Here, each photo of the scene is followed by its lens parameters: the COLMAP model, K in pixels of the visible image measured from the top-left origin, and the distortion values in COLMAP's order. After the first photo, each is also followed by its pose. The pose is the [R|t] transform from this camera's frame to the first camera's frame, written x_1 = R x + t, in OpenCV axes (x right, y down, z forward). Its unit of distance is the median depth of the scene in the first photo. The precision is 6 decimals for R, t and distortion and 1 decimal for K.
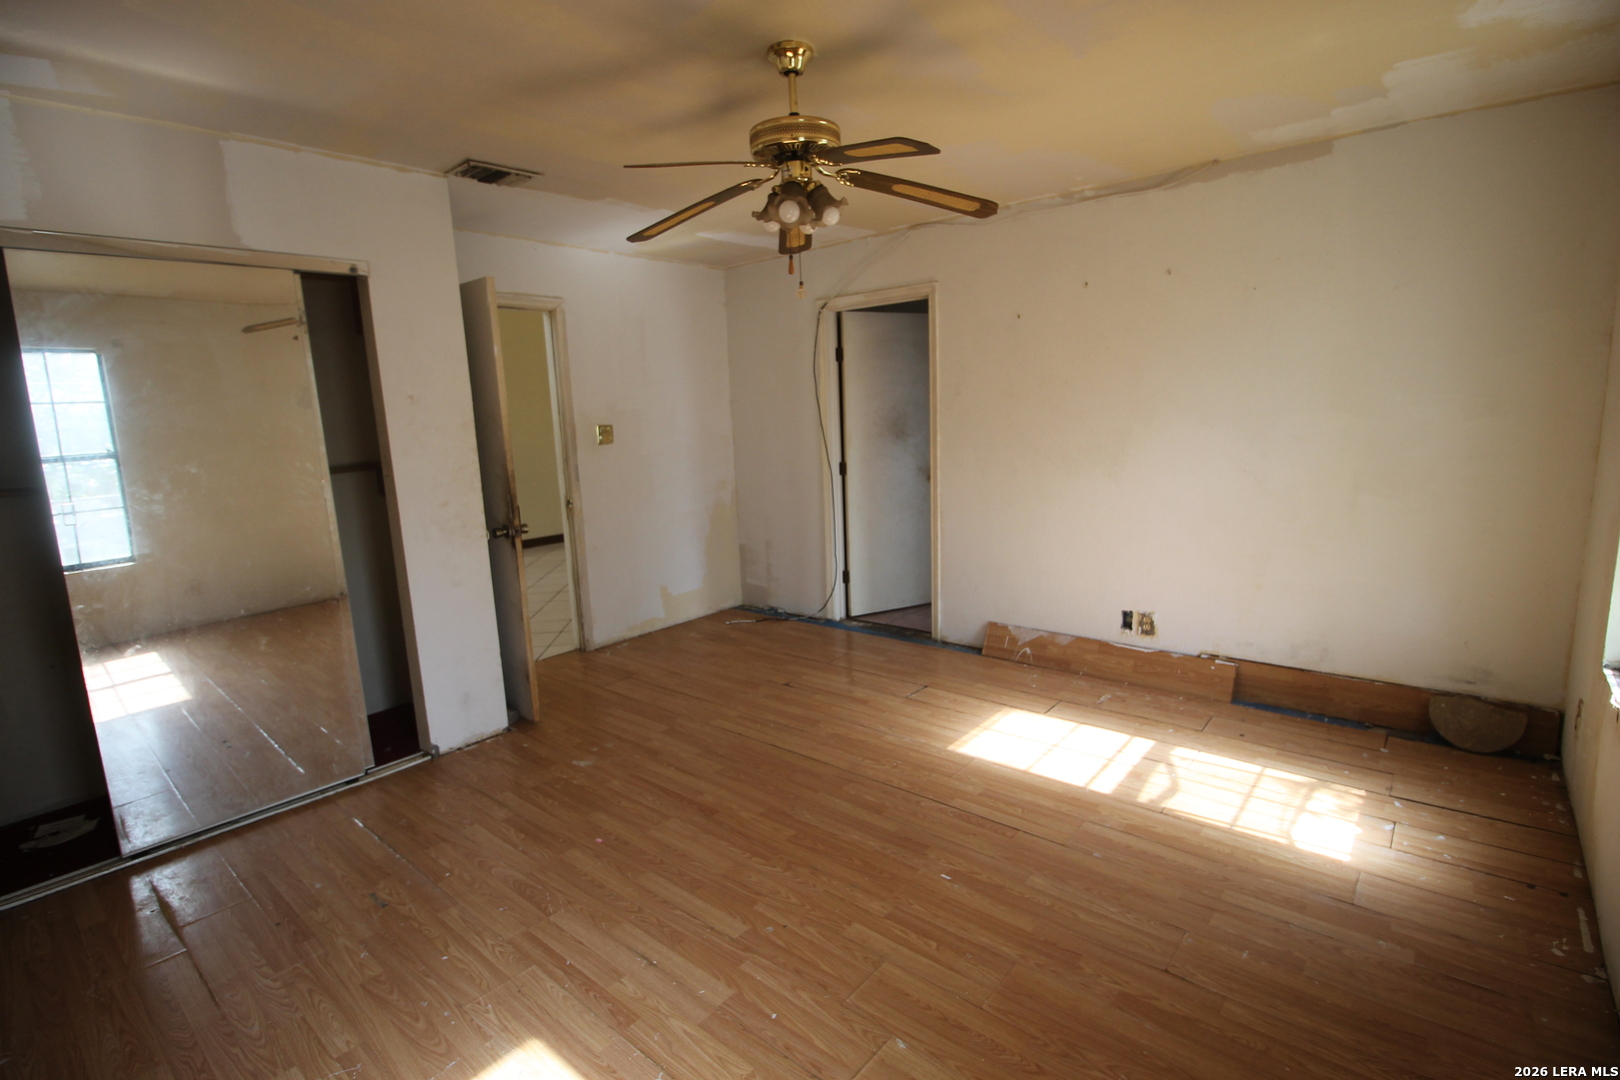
lens RADIAL K [[761.2, 0, 821.8], [0, 761.2, 542.2], [0, 0, 1]] dist [-0.007795, -0.008058]
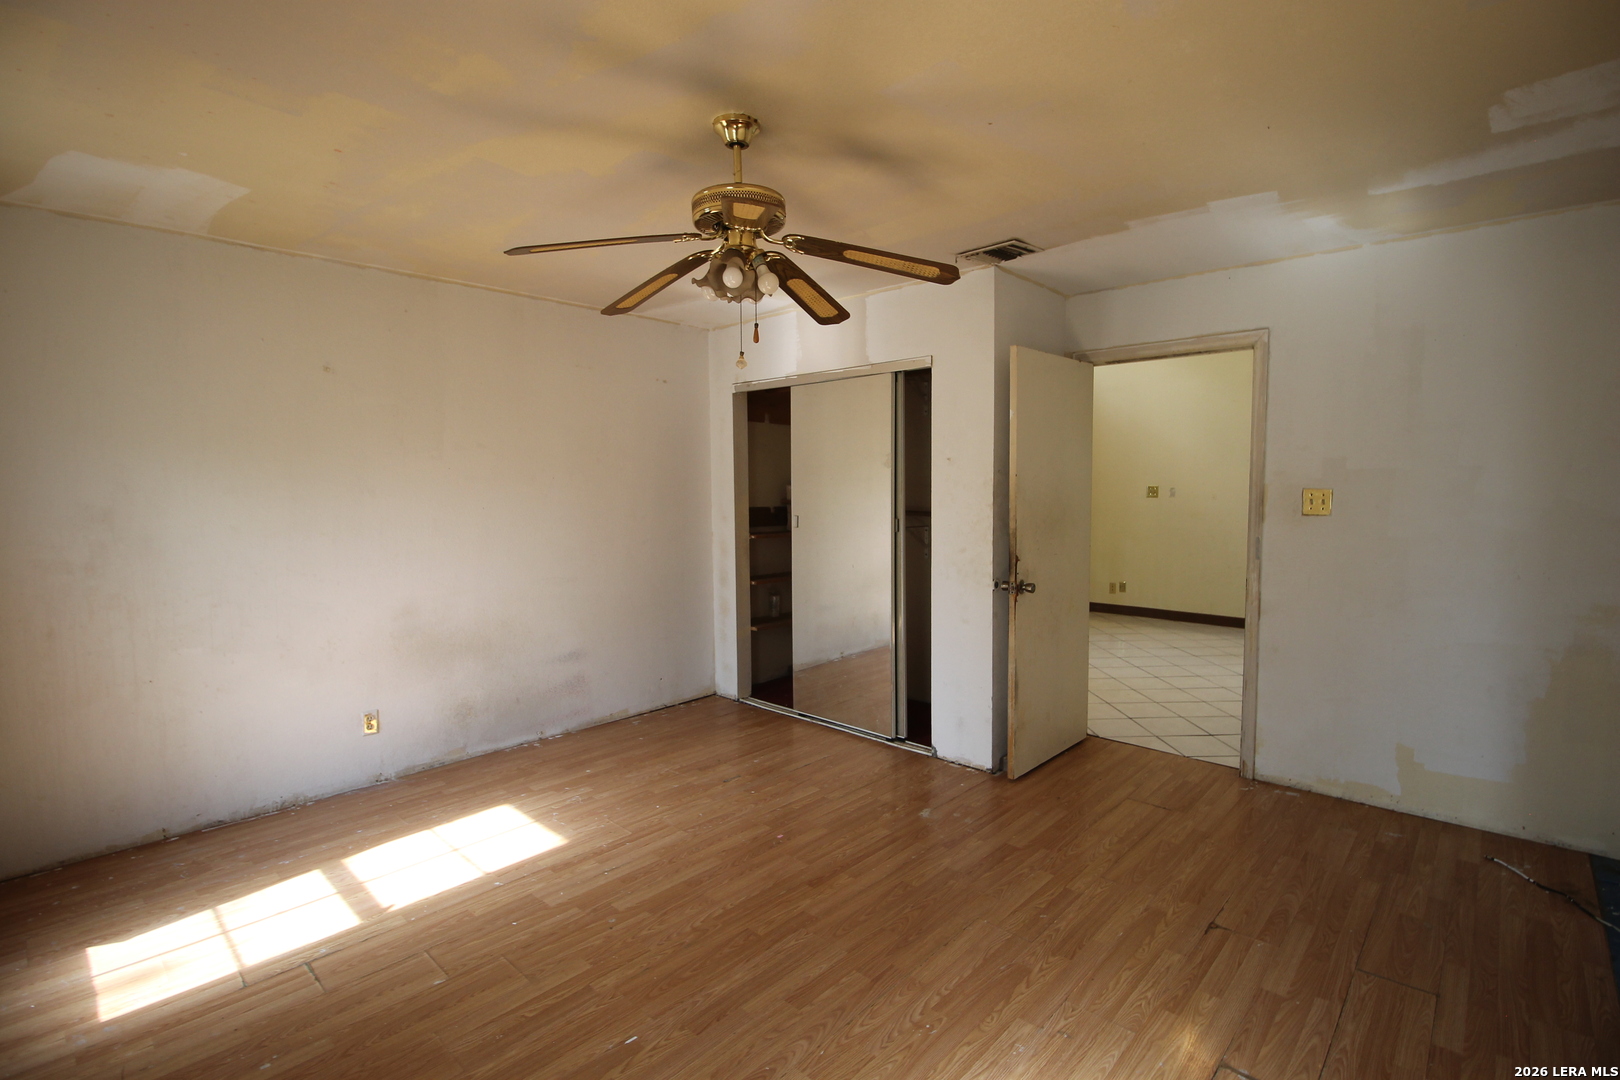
lens RADIAL K [[761.2, 0, 822.0], [0, 761.2, 535.6], [0, 0, 1]] dist [-0.007795, -0.008058]
pose [[-0.045140, 0.106936, -0.993241, 0.756605], [-0.162752, 0.980183, 0.112927, -0.191617], [0.985634, 0.166750, -0.026841, 0.931722]]
